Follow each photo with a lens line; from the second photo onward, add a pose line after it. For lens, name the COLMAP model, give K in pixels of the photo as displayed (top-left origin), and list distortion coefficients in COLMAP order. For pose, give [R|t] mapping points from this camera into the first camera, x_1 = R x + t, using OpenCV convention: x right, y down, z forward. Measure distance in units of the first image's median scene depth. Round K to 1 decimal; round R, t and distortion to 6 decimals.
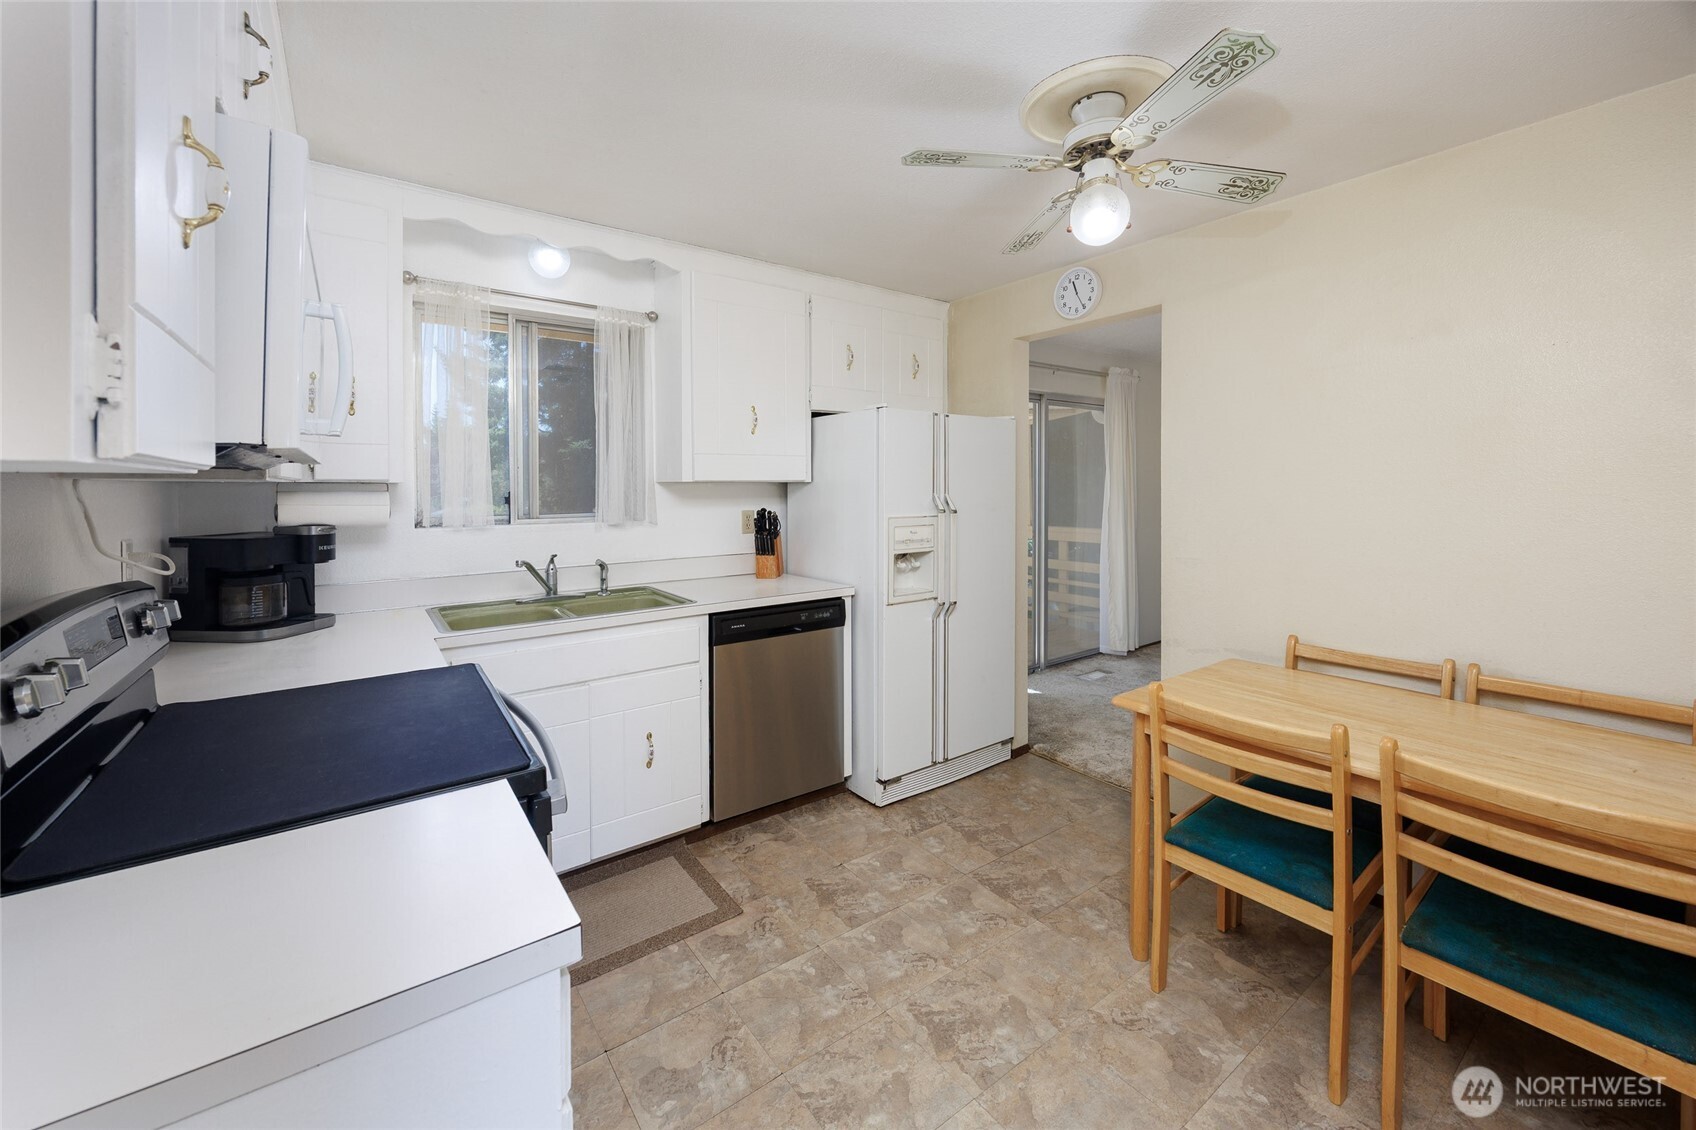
lens RADIAL K [[672.7, 0, 846.0], [0, 672.7, 488.2], [0, 0, 1]] dist [-0.002513, -0.000101]
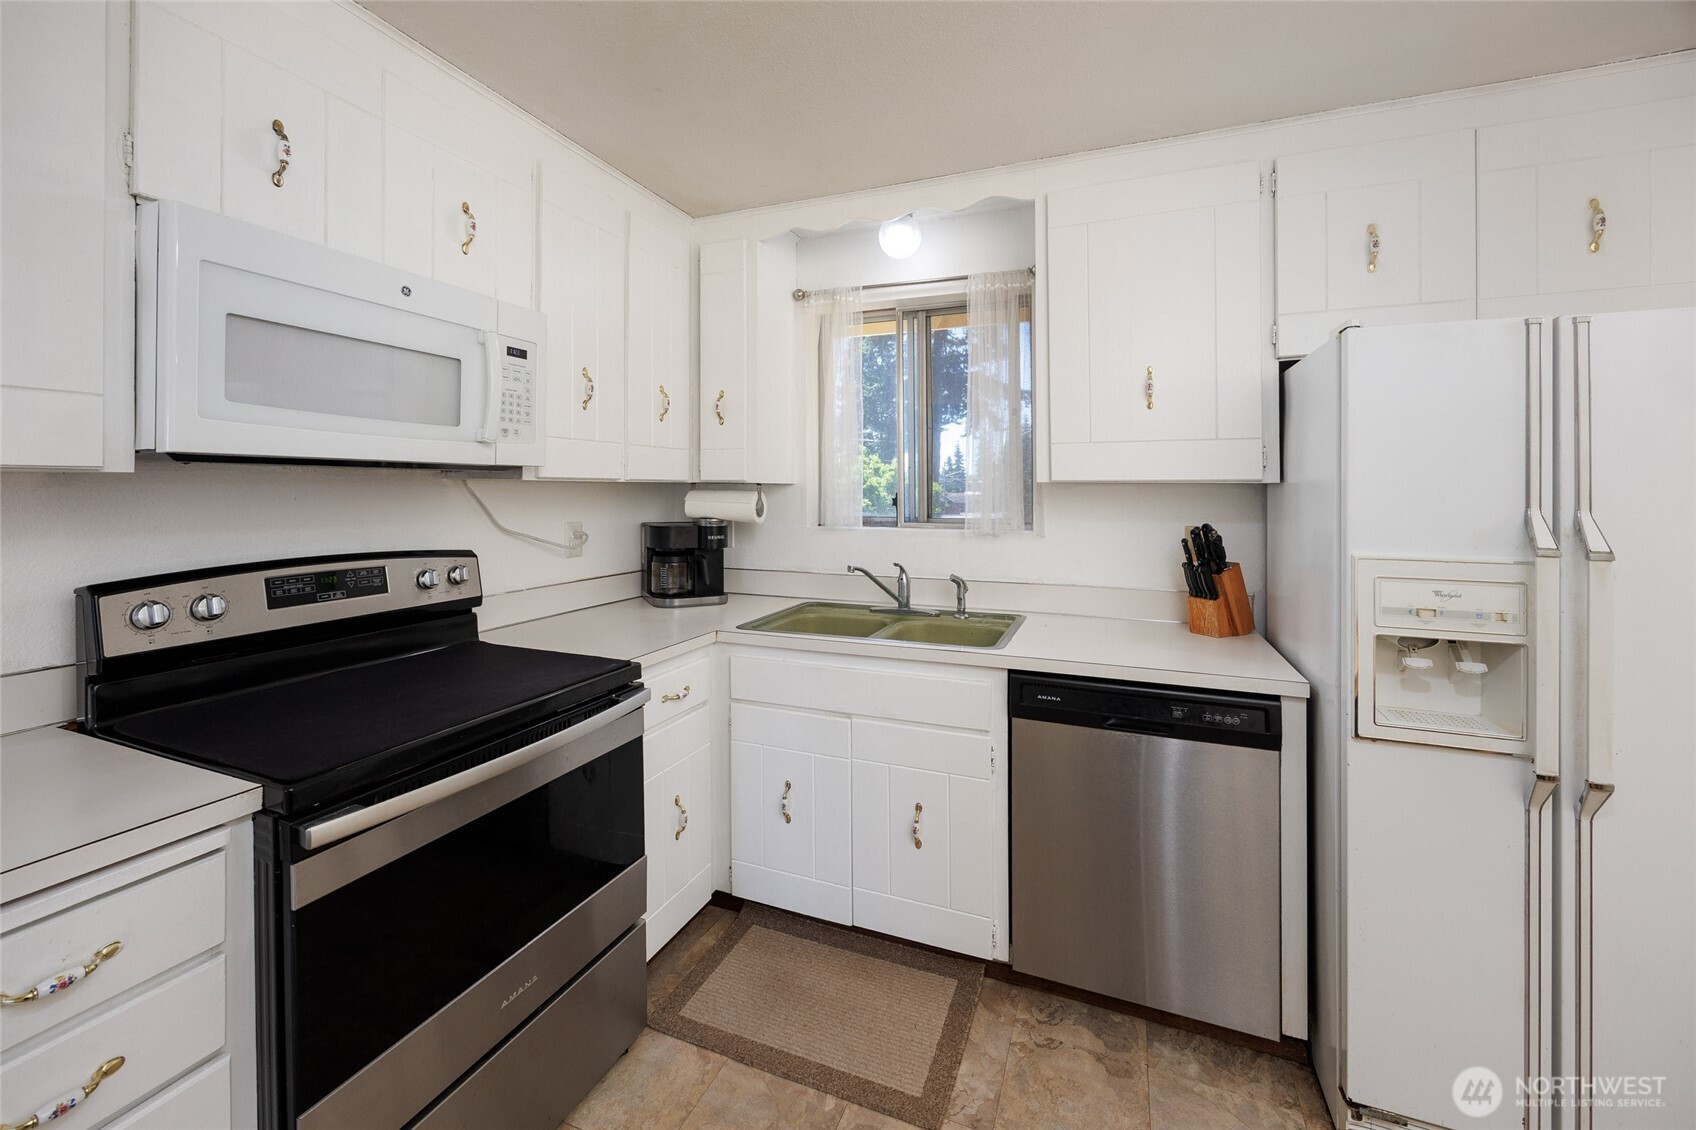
lens RADIAL K [[672.7, 0, 850.2], [0, 672.7, 483.7], [0, 0, 1]] dist [-0.002513, -0.000101]
pose [[0.526207, -0.000194, -0.850356, 0.298236], [-0.009345, 0.999938, -0.006010, -0.001712], [0.850305, 0.011109, 0.526173, 0.468749]]
